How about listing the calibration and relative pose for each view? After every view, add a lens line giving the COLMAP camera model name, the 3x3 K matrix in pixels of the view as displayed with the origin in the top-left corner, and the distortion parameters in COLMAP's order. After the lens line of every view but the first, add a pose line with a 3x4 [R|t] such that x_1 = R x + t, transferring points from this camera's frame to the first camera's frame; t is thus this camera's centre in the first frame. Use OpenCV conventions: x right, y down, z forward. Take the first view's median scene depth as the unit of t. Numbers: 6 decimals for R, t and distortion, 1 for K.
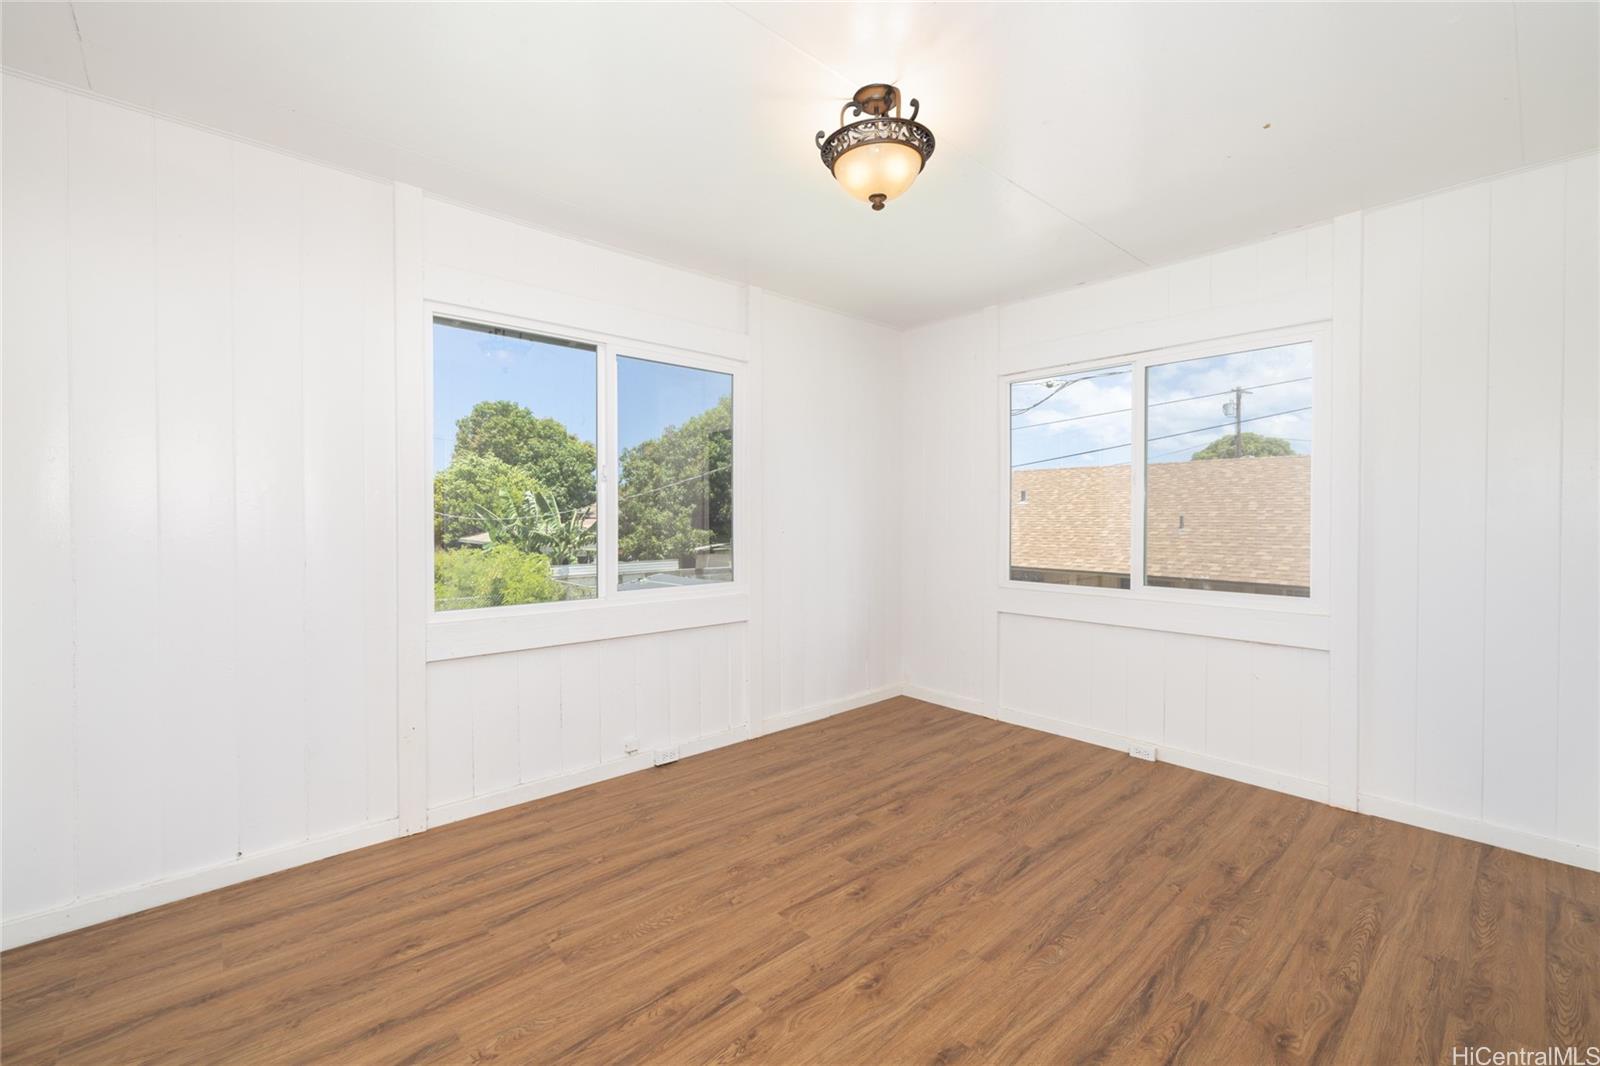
lens RADIAL K [[676.5, 0, 791.7], [0, 676.5, 531.6], [0, 0, 1]] dist [0.002022, 0.000579]
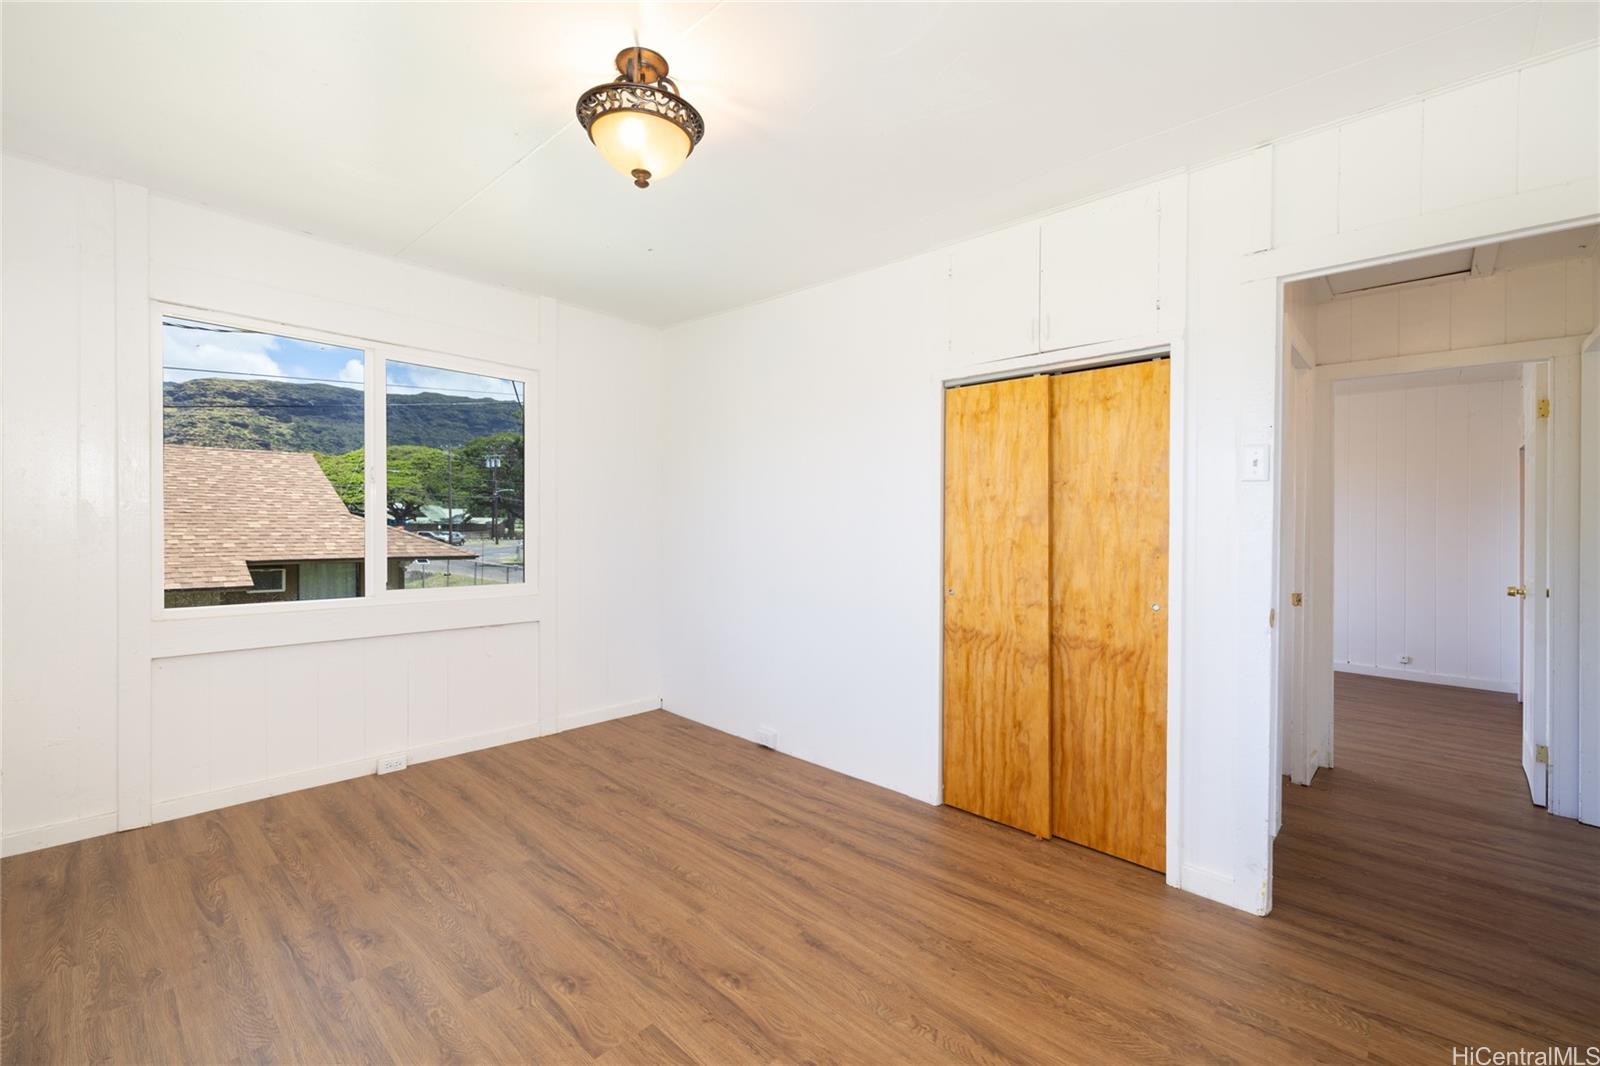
lens RADIAL K [[676.5, 0, 791.2], [0, 676.5, 526.5], [0, 0, 1]] dist [0.002022, 0.000579]
pose [[-0.086672, -0.007234, 0.996211, -0.656342], [0.004930, 0.999958, 0.007690, -0.018674], [-0.996225, 0.005578, -0.086633, 0.719549]]
